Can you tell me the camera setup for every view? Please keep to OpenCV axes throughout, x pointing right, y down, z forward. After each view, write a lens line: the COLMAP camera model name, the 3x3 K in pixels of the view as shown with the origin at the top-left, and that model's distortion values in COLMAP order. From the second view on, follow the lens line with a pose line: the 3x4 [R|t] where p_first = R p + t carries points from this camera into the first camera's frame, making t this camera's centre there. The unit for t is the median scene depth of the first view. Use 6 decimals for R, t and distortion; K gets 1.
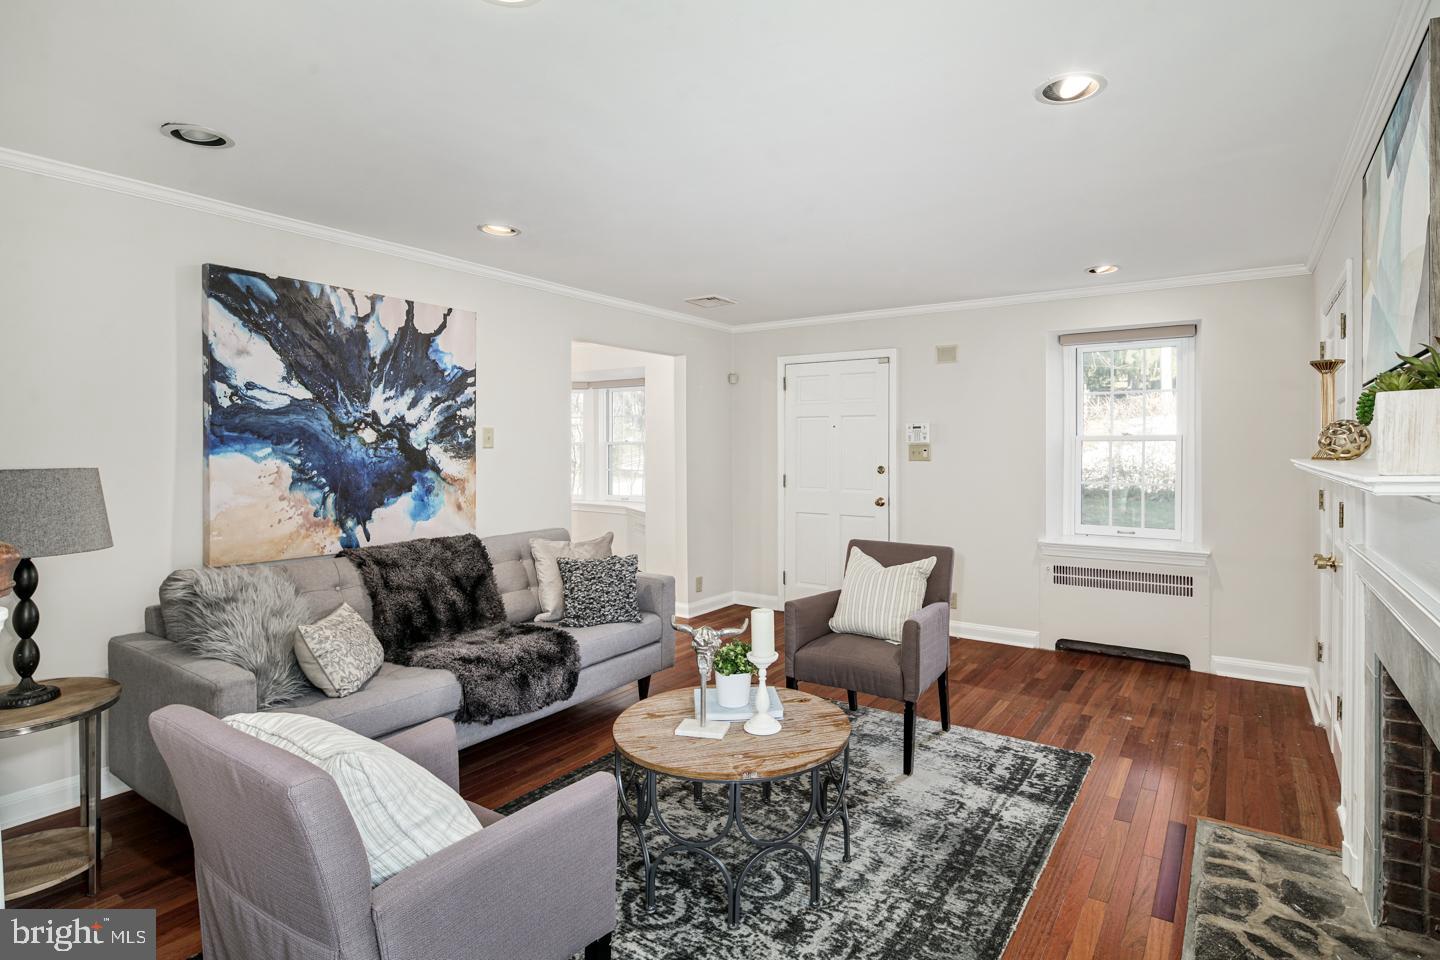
lens RADIAL K [[717.8, 0, 723.8], [0, 717.8, 442.8], [0, 0, 1]] dist [0.002019, 0.000163]
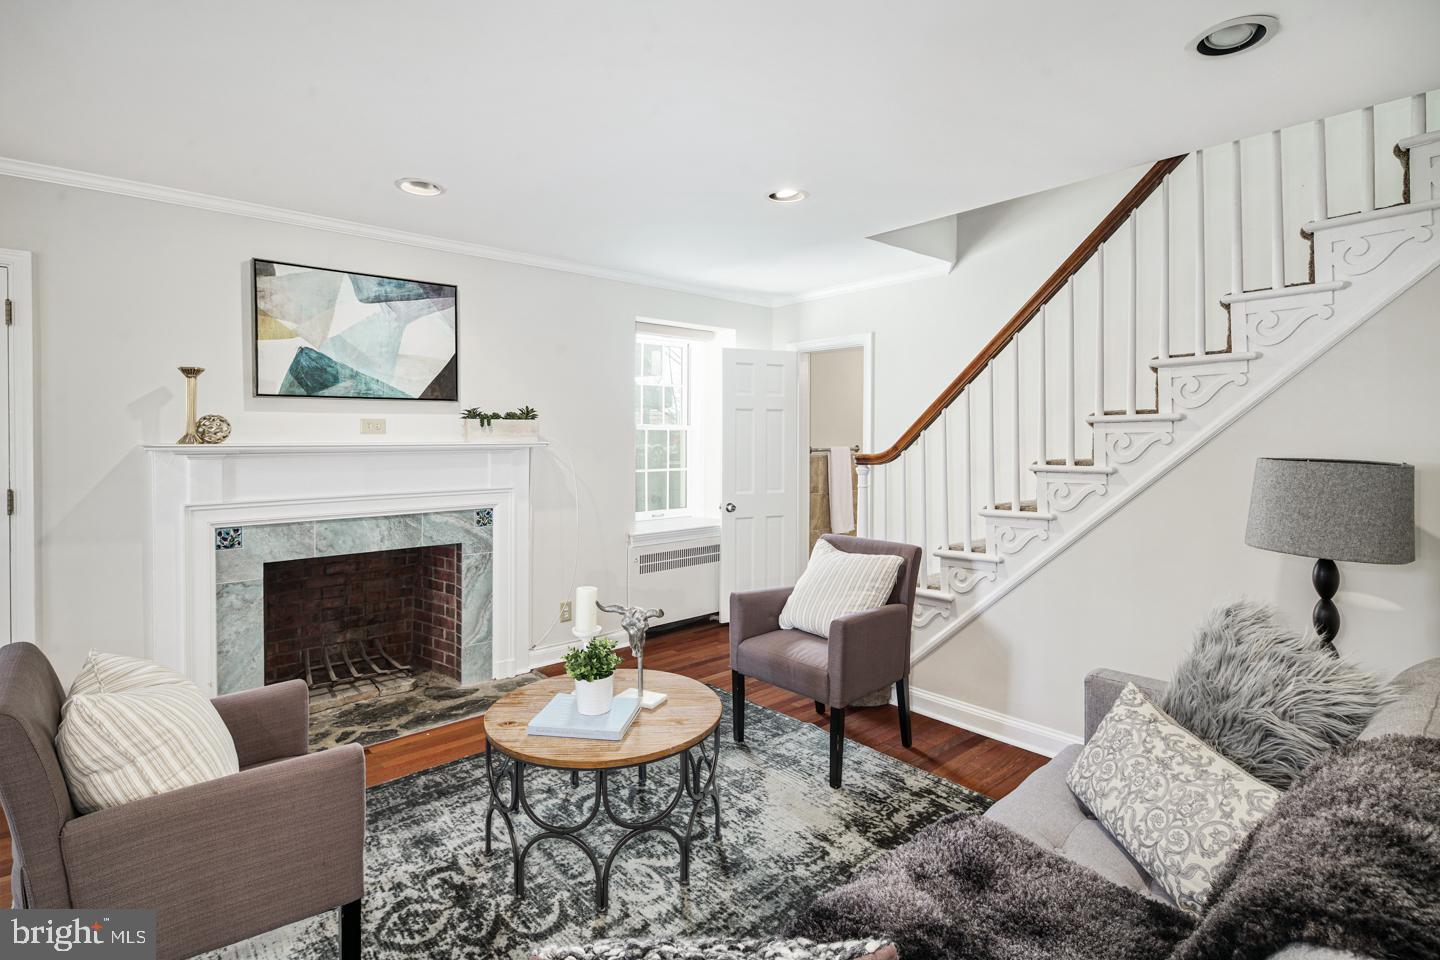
lens RADIAL K [[717.8, 0, 723.8], [0, 717.8, 442.8], [0, 0, 1]] dist [0.002019, 0.000163]
pose [[-0.978883, -0.001071, 0.204419, -0.384010], [0.000414, 0.999974, 0.007221, 0.003870], [-0.204422, 0.007153, -0.978857, 2.092569]]
